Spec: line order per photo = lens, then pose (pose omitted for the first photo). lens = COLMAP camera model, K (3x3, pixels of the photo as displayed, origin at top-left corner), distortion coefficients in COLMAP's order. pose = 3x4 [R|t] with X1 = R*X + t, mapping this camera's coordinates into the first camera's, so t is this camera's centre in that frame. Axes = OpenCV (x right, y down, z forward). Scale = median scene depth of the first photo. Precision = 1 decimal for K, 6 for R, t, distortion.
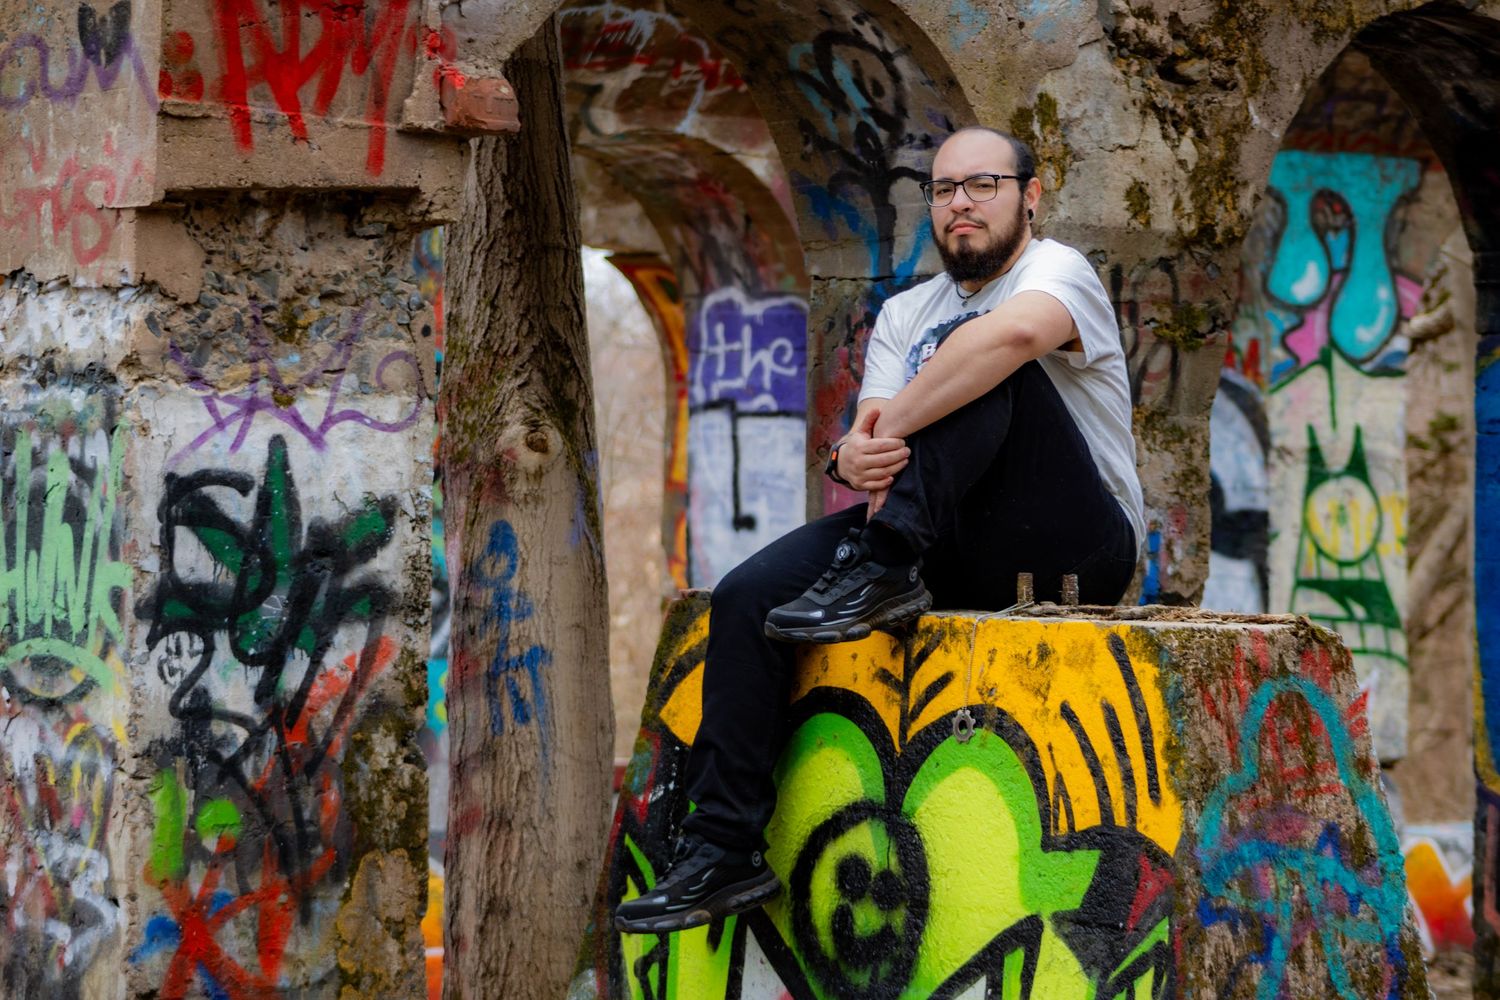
lens RADIAL K [[5278.8, 0, 750.0], [0, 5278.8, 500.4], [0, 0, 1]] dist [-0.548758, 0.000000]
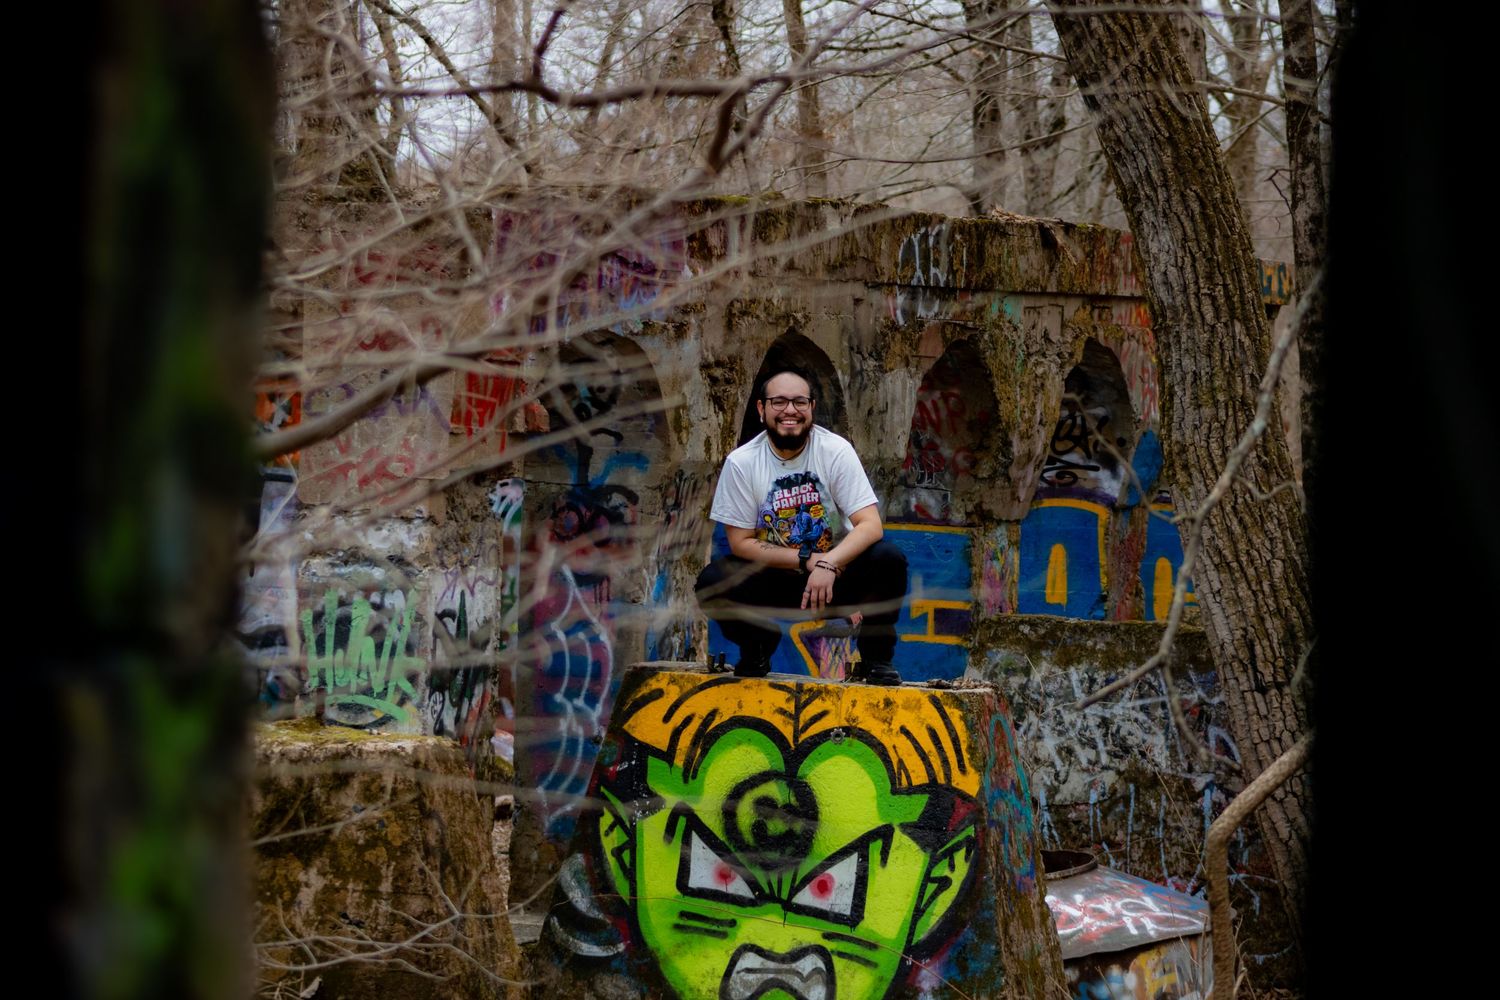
lens RADIAL K [[5934.5, 0, 749.4], [0, 5934.5, 500.2], [0, 0, 1]] dist [-1.337124, 0.000000]
pose [[0.846525, -0.001318, 0.532347, -1.247469], [-0.024383, 0.998851, 0.041245, -0.148364], [-0.531790, -0.047895, 0.845521, -0.987399]]
